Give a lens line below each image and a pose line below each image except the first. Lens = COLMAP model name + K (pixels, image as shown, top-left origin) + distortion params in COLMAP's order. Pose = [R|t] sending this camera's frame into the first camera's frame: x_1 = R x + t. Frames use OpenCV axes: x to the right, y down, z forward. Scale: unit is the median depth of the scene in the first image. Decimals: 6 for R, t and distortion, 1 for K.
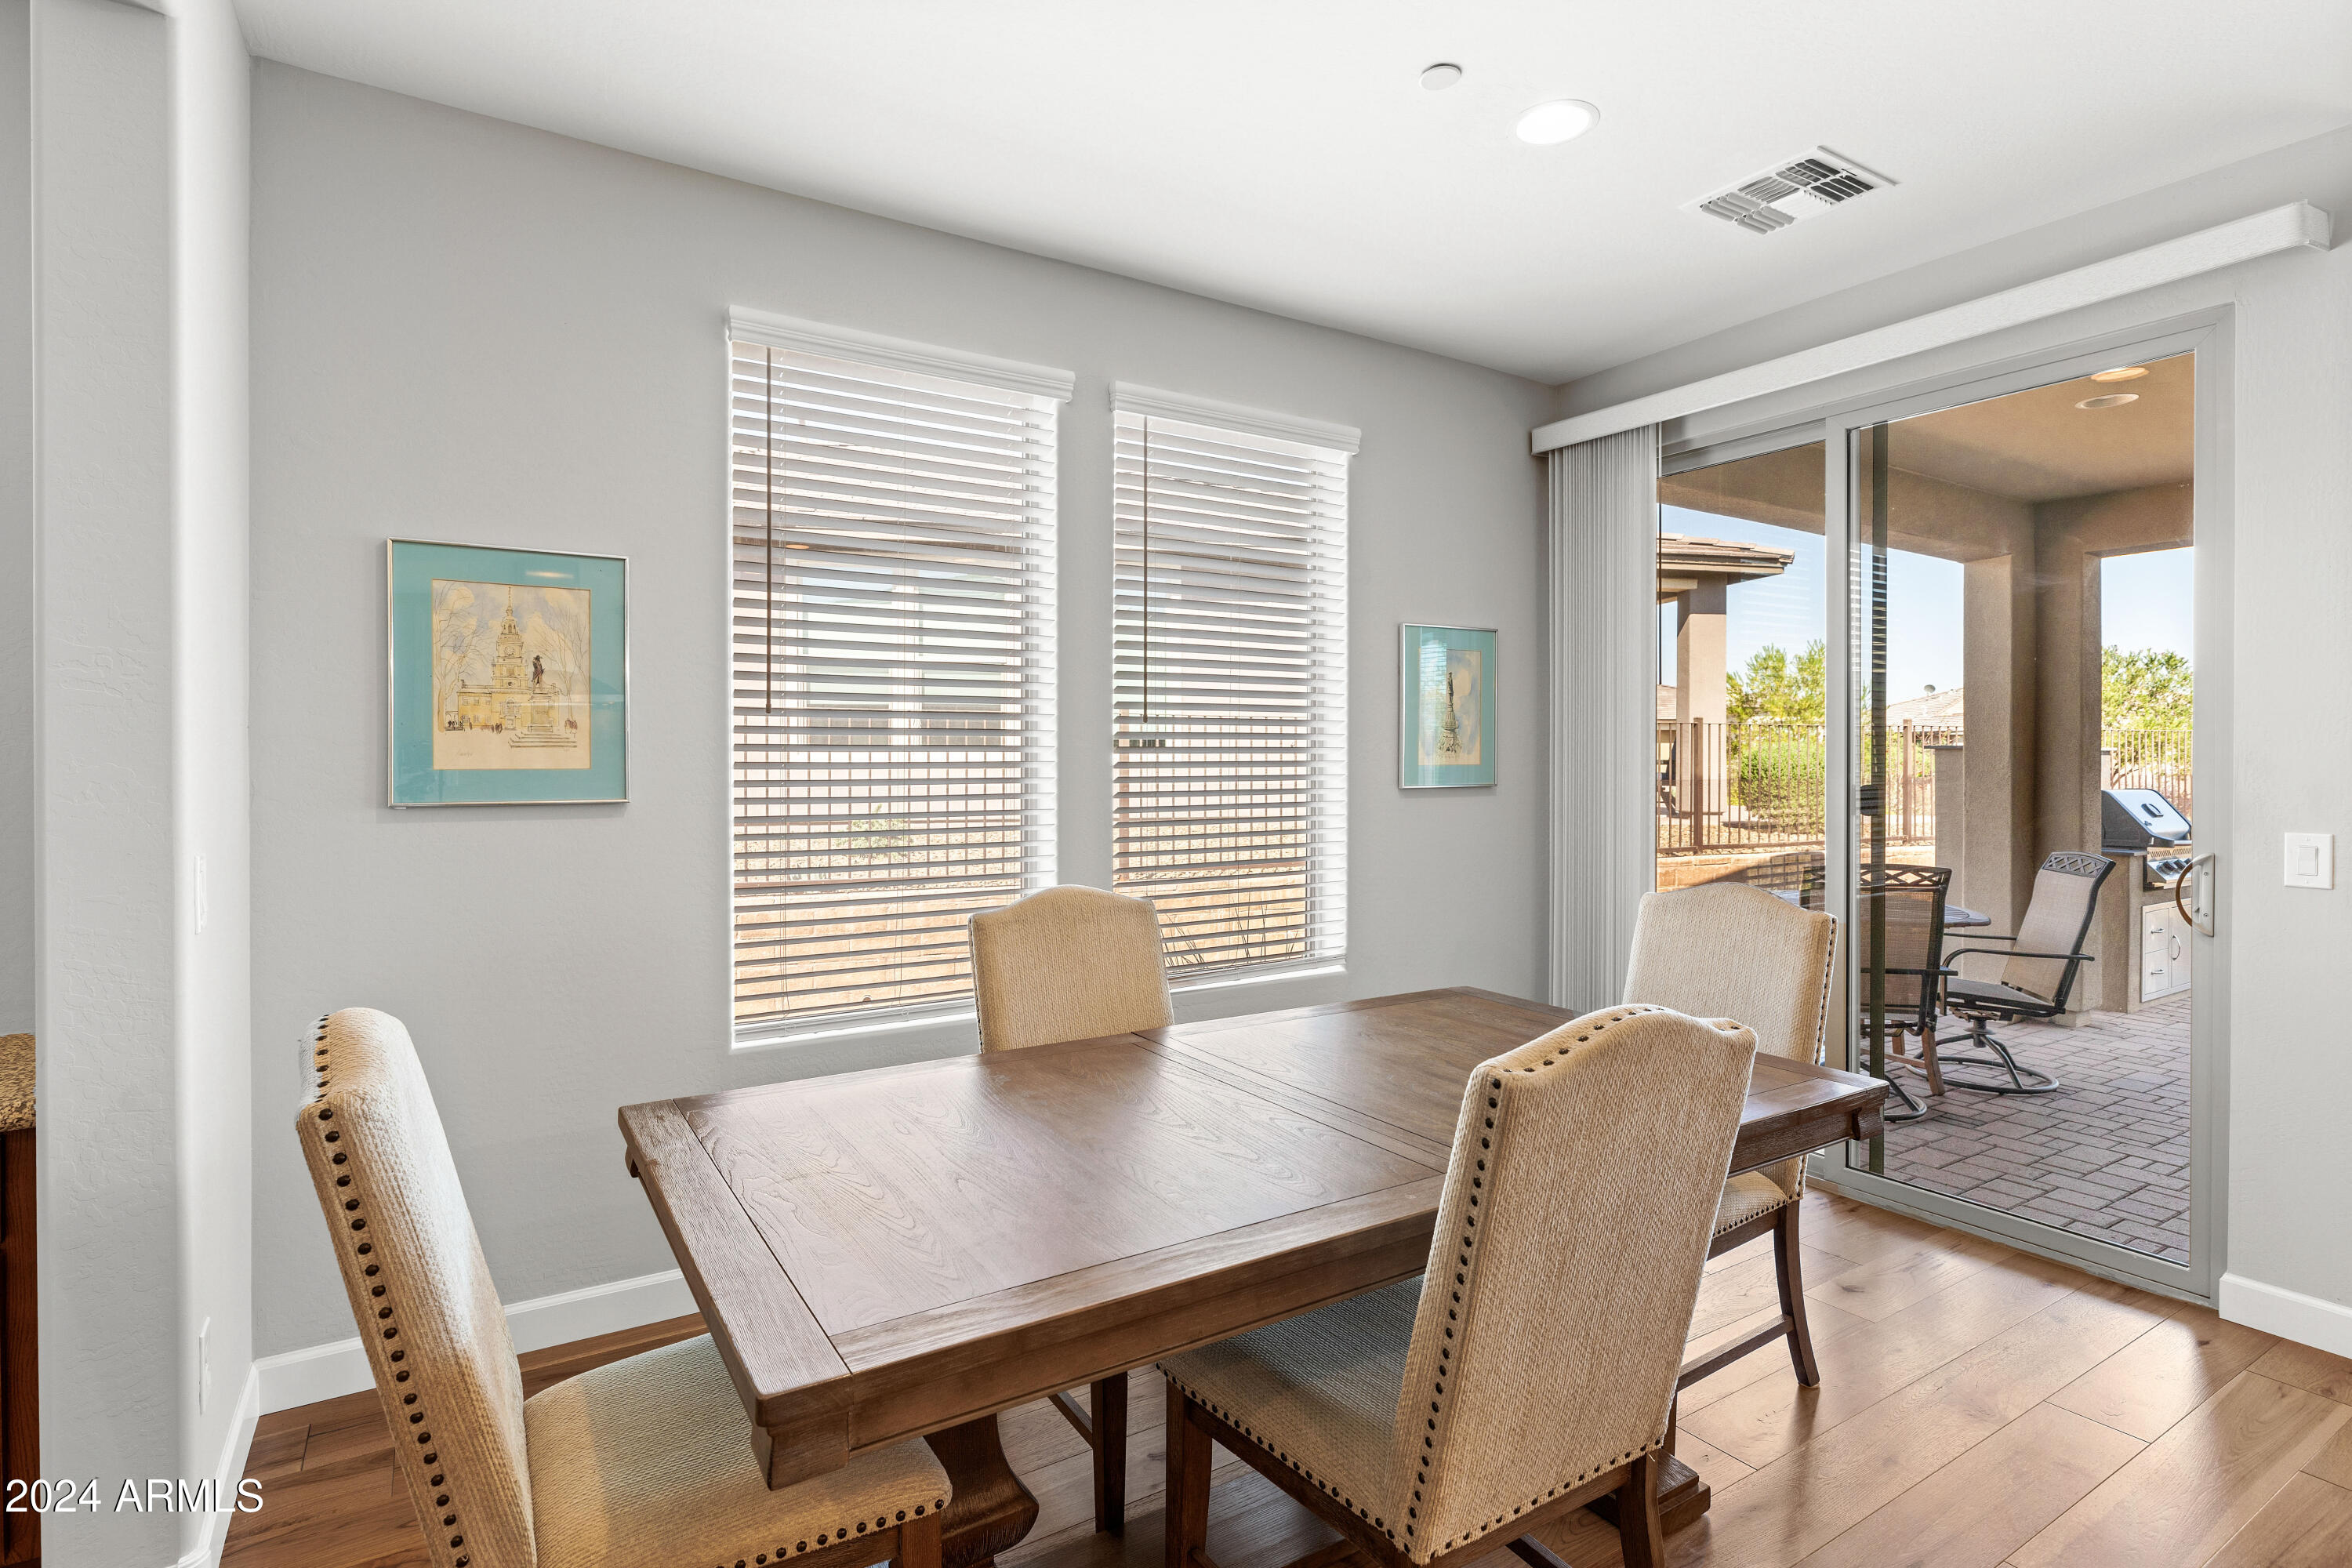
lens RADIAL K [[1166.4, 0, 1181.6], [0, 1166.4, 756.2], [0, 0, 1]] dist [-0.002828, -0.000059]
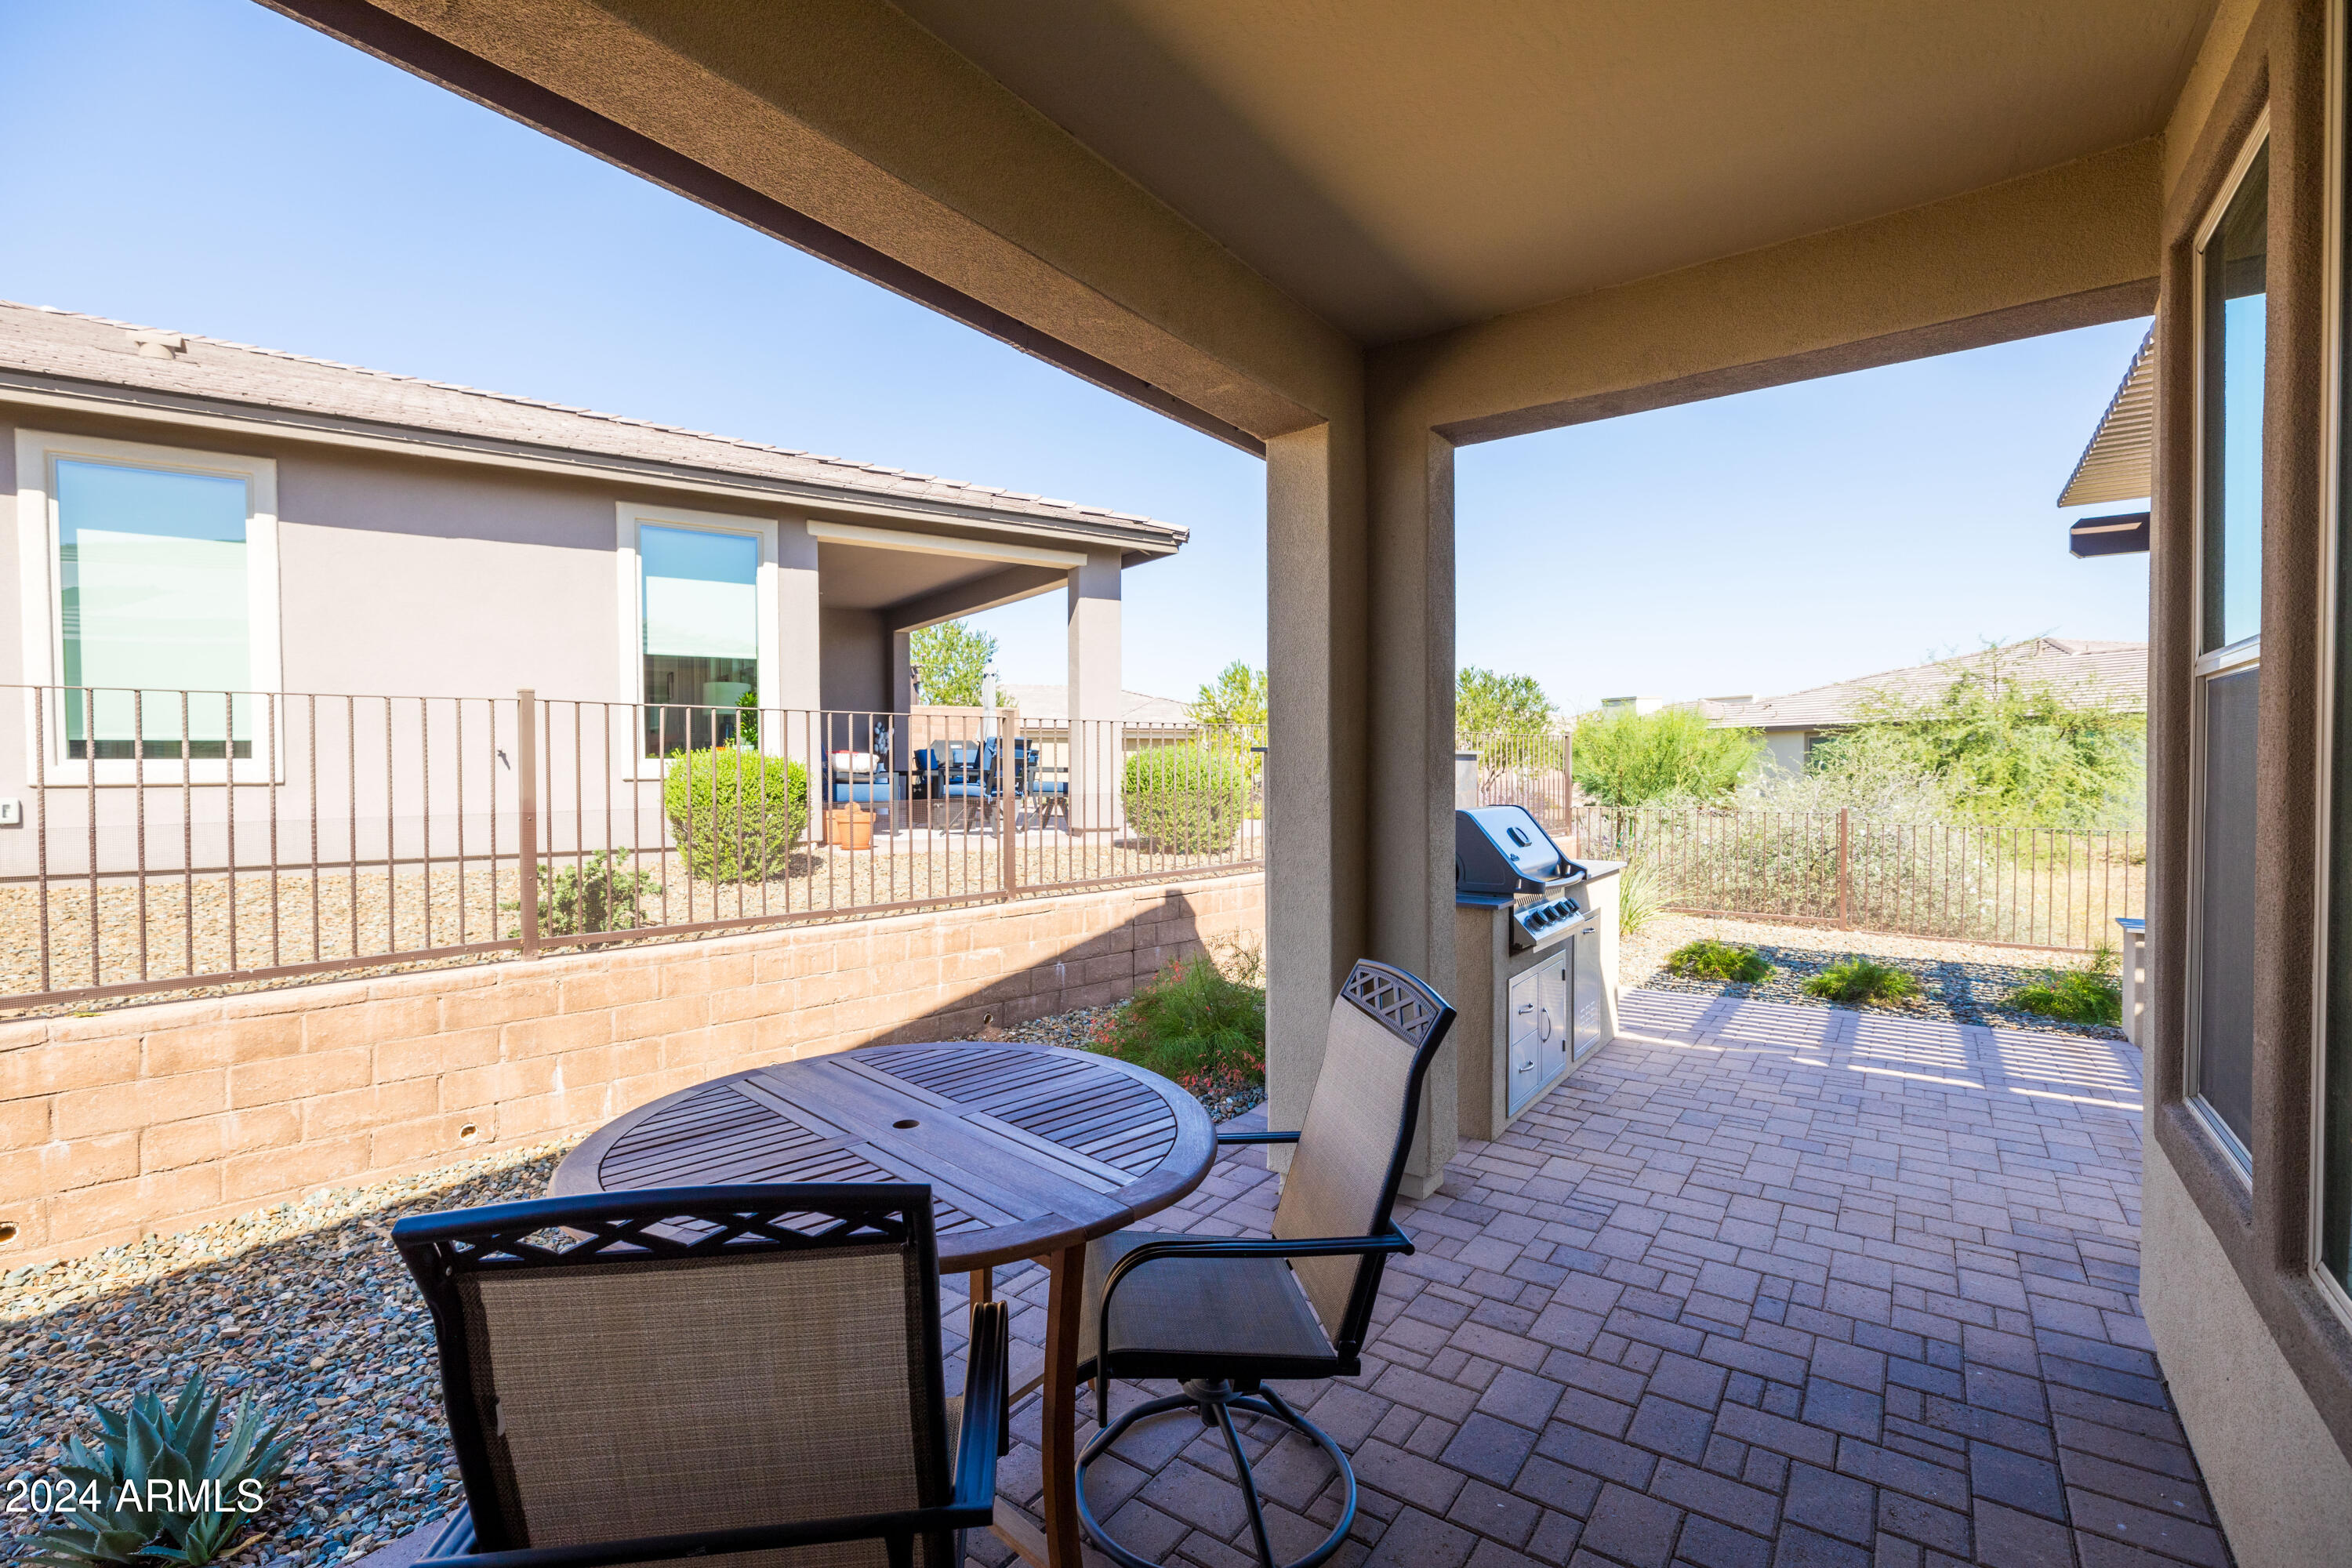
lens RADIAL K [[1060.6, 0, 1178.5], [0, 1060.6, 779.2], [0, 0, 1]] dist [0.006247, -0.000598]
pose [[0.925810, -0.012097, 0.377796, 0.554498], [0.006563, 0.999852, 0.015932, -0.001858], [-0.377932, -0.012270, 0.925752, 0.669587]]
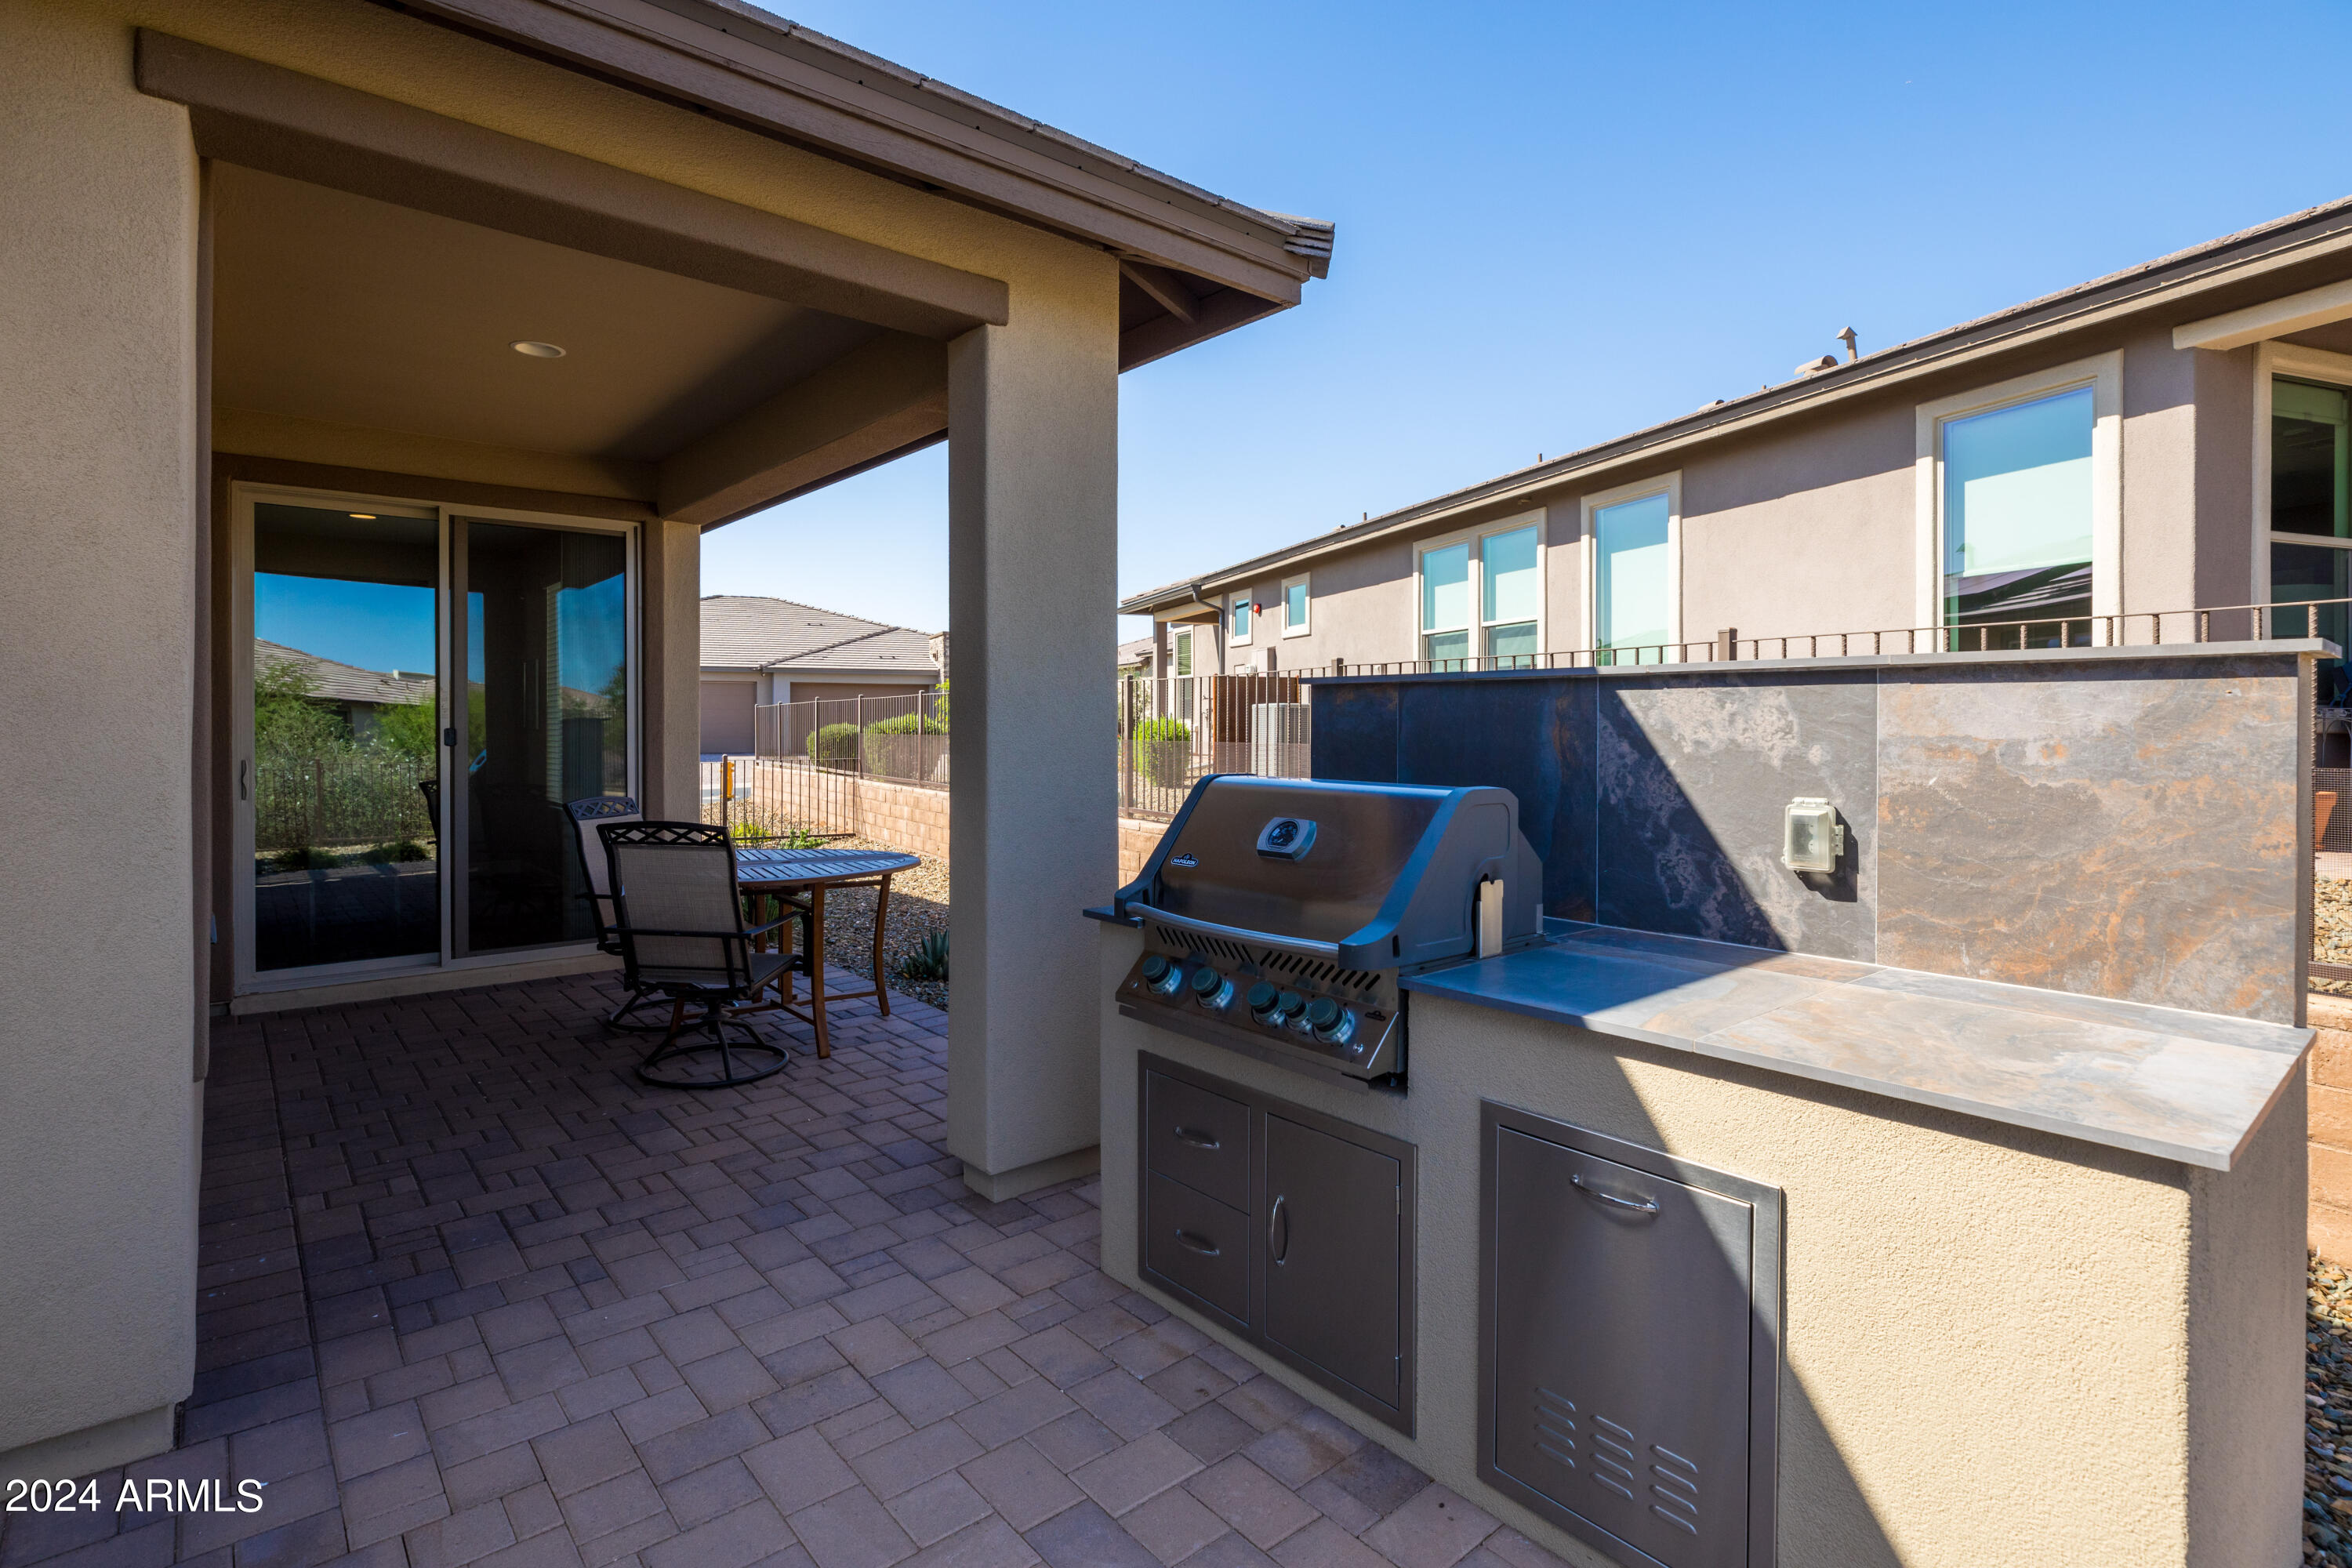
lens RADIAL K [[1166.4, 0, 1140.5], [0, 1166.4, 722.3], [0, 0, 1]] dist [-0.002828, -0.000059]
pose [[0.102775, -0.006077, -0.994686, 1.761524], [-0.005117, 0.999965, -0.006638, 0.019182], [0.994691, 0.005772, 0.102740, 1.337294]]
